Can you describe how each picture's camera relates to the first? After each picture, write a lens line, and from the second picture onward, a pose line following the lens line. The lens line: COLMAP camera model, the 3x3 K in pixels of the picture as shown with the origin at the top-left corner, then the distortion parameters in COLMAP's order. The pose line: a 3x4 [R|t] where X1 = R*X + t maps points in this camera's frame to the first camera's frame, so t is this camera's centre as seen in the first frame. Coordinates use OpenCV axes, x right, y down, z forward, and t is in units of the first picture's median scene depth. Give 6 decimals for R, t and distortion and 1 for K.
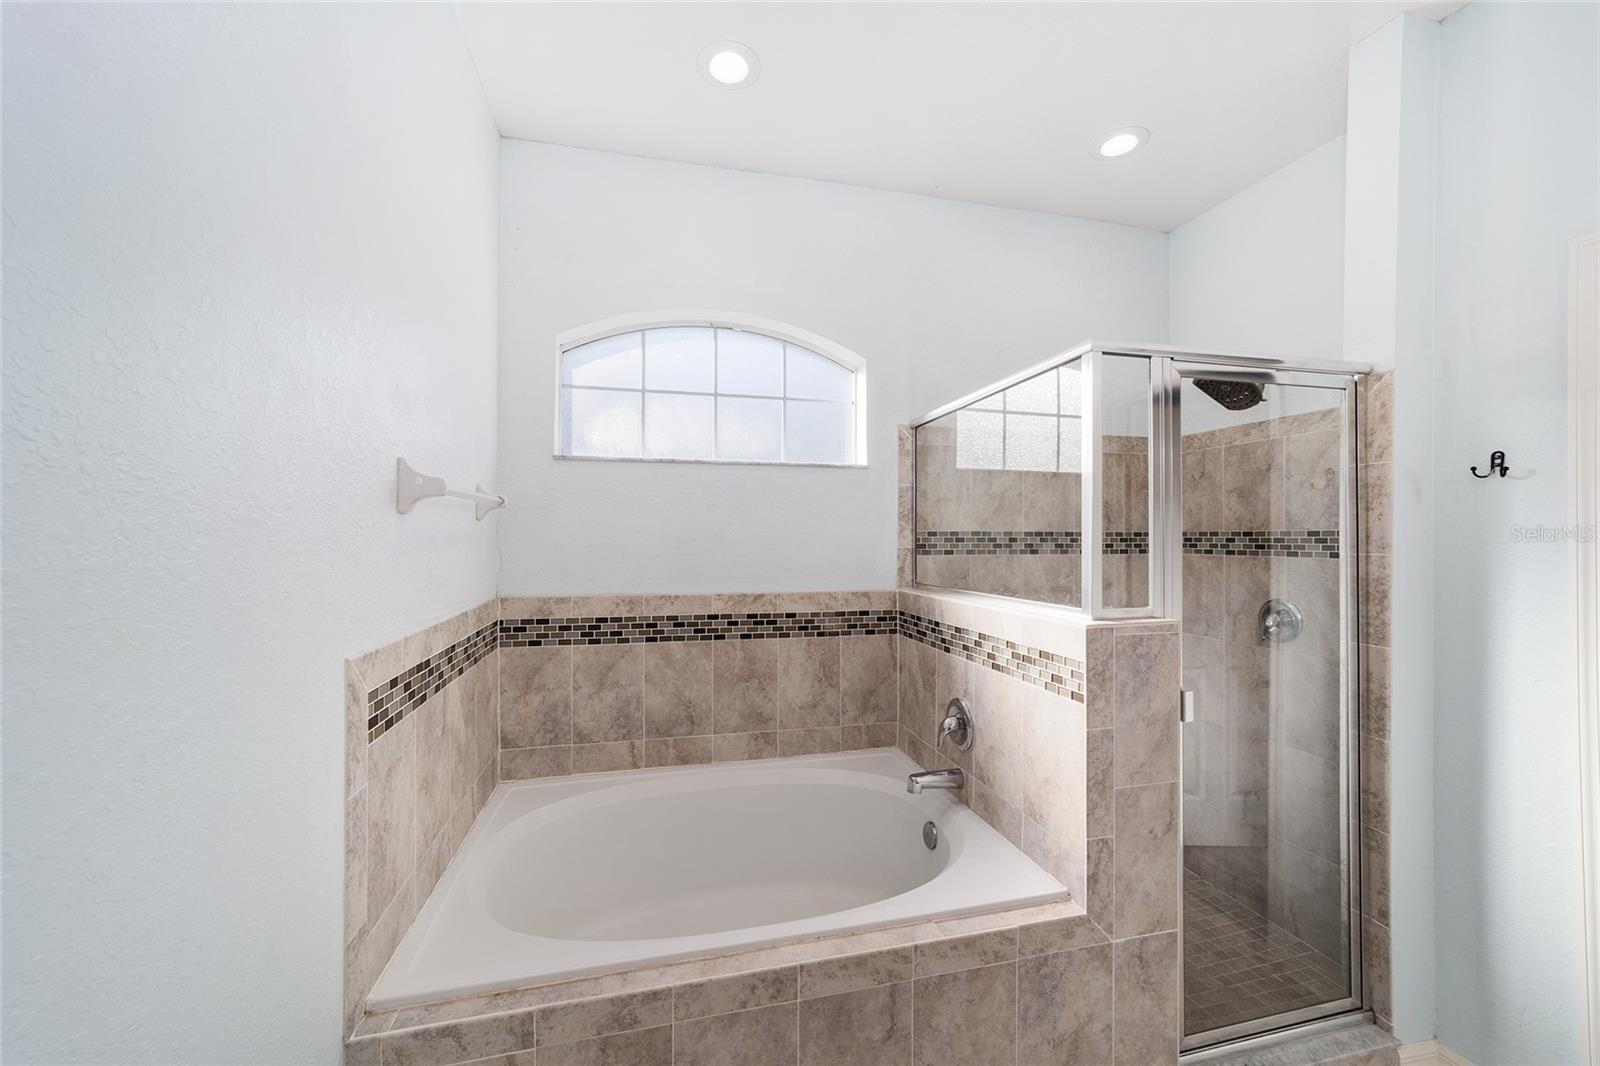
lens RADIAL K [[614.6, 0, 793.9], [0, 614.6, 530.5], [0, 0, 1]] dist [-0.009987, 0.004804]
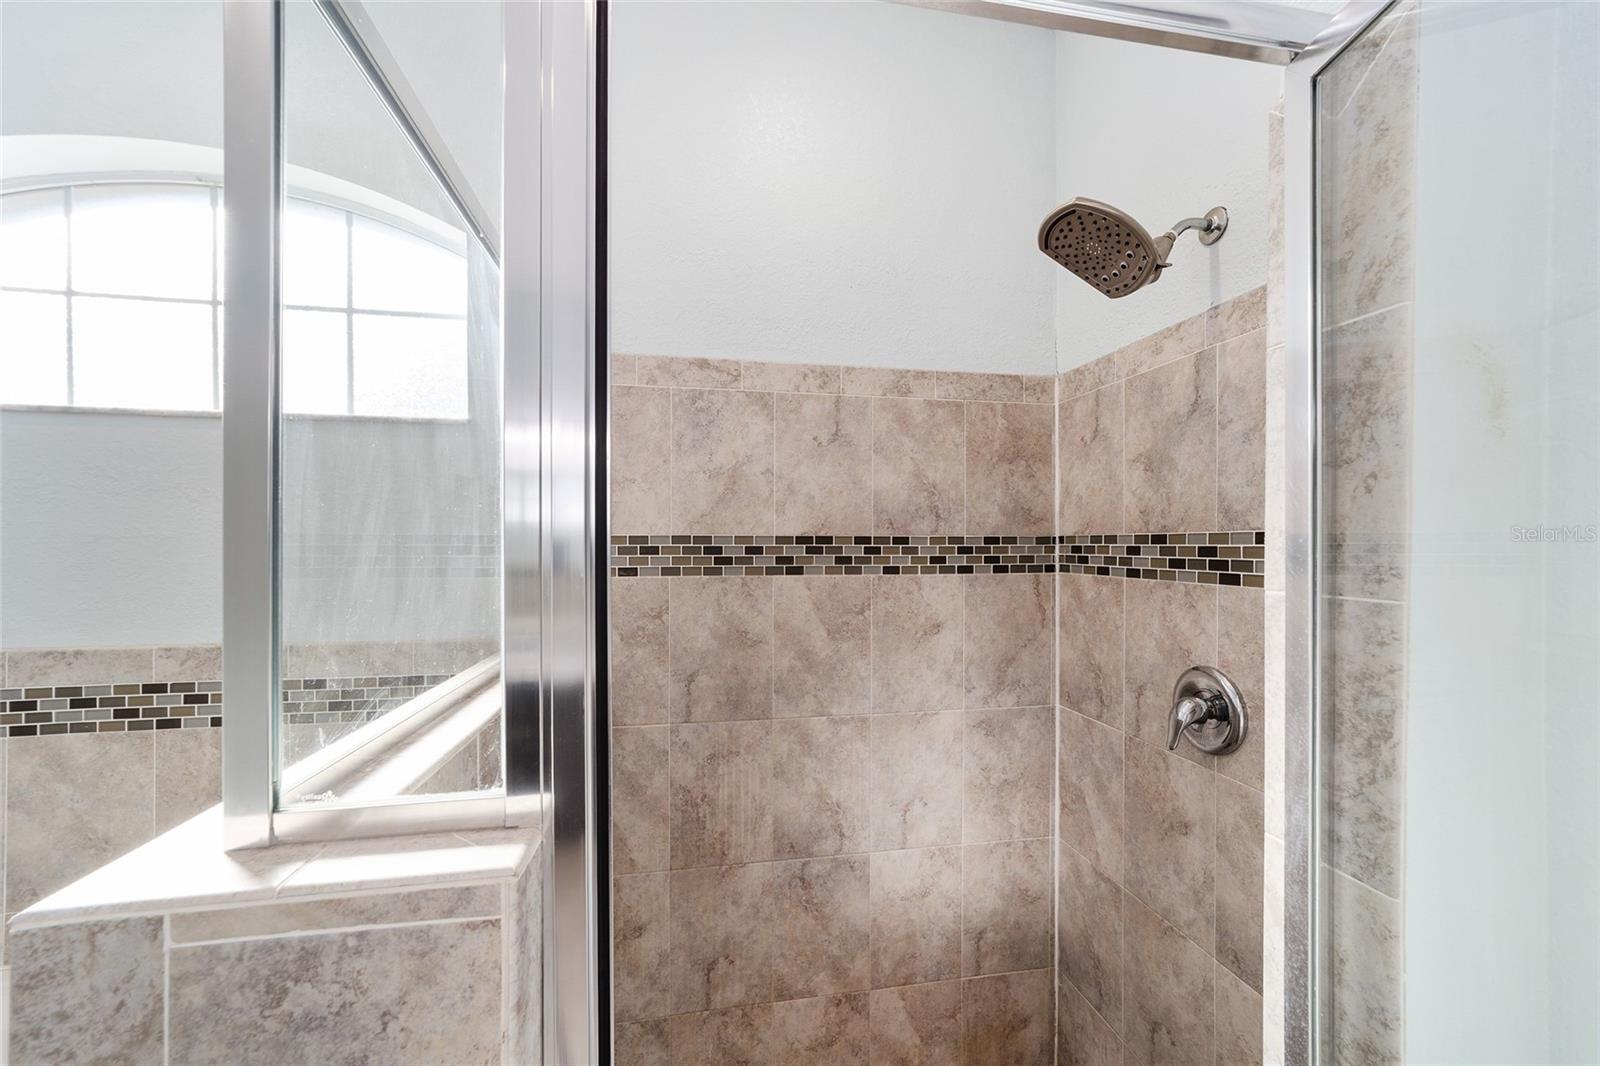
lens RADIAL K [[614.6, 0, 800.6], [0, 614.6, 541.8], [0, 0, 1]] dist [-0.009987, 0.004804]
pose [[0.998227, -0.001636, -0.059505, 0.445525], [0.002057, 0.999973, 0.007010, 0.003662], [0.059492, -0.007120, 0.998203, 0.433915]]
